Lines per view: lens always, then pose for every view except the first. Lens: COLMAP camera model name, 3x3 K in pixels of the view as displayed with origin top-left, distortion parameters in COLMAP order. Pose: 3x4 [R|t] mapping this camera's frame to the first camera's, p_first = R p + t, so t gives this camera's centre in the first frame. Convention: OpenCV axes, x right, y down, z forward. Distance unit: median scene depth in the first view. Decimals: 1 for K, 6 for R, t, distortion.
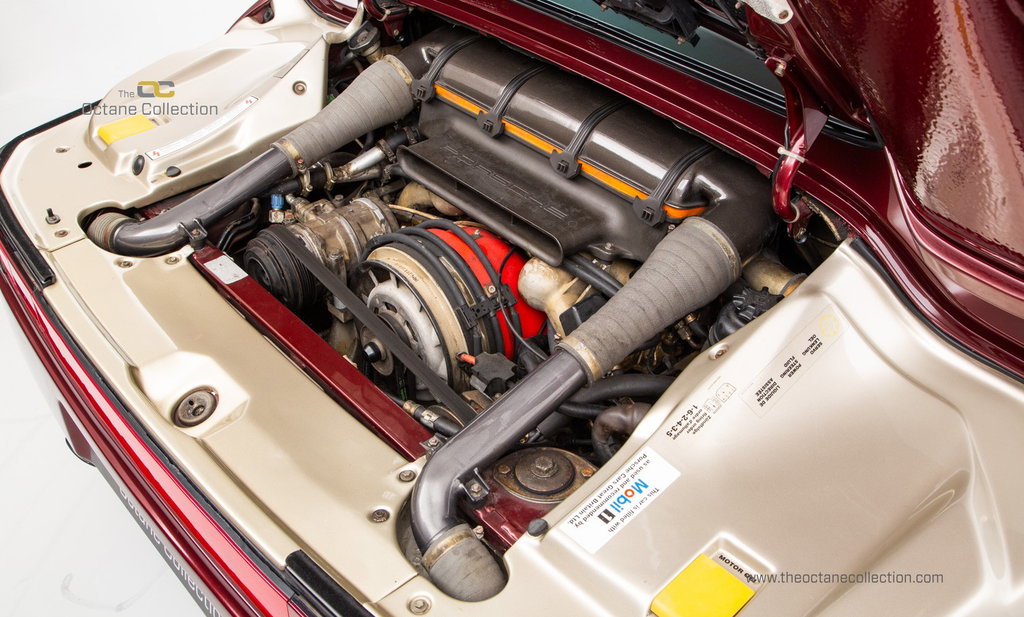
lens RADIAL K [[1000.5, 0, 510.7], [0, 1000.5, 307.7], [0, 0, 1]] dist [0.021986, 0.000000]
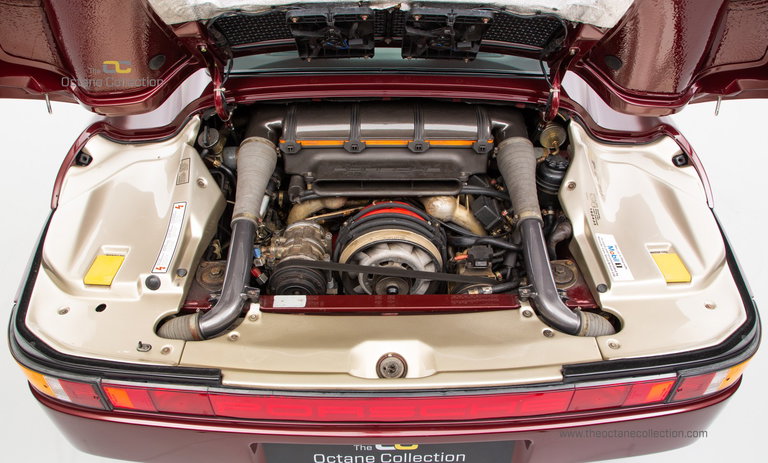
lens RADIAL K [[541.6, 0, 386.4], [0, 541.6, 224.6], [0, 0, 1]] dist [-0.099984, 0.000006]
pose [[0.645060, -0.478172, 0.596028, -0.647477], [0.452441, 0.867587, 0.206373, -0.250442], [-0.615788, 0.136545, 0.775990, 0.285713]]
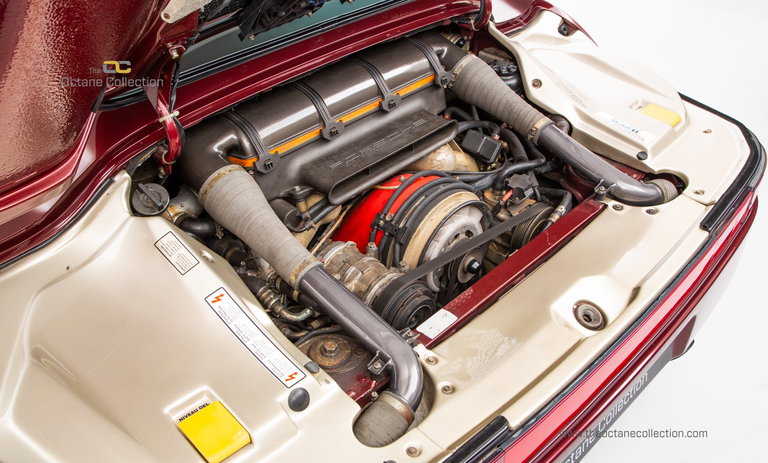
lens RADIAL K [[750.3, 0, 383.4], [0, 750.3, 234.8], [0, 0, 1]] dist [0.021986, 0.000000]
pose [[-0.096566, -0.608087, 0.787975, -0.941253], [0.577140, 0.610787, 0.542078, -0.633453], [-0.810916, 0.507118, 0.291970, 0.786223]]
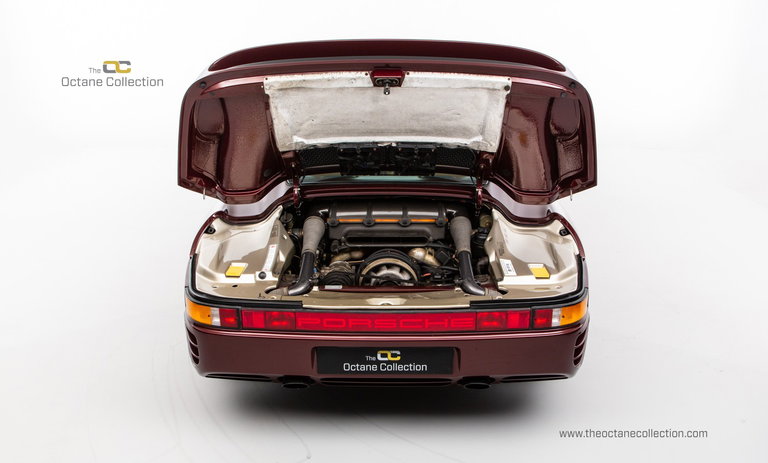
lens RADIAL K [[712.1, 0, 387.6], [0, 712.1, 230.3], [0, 0, 1]] dist [-0.058295, 0.000000]
pose [[0.665536, -0.241793, 0.706115, -1.645026], [0.450902, 0.884165, -0.122228, 0.141409], [-0.594769, 0.399736, 0.697468, -0.587235]]
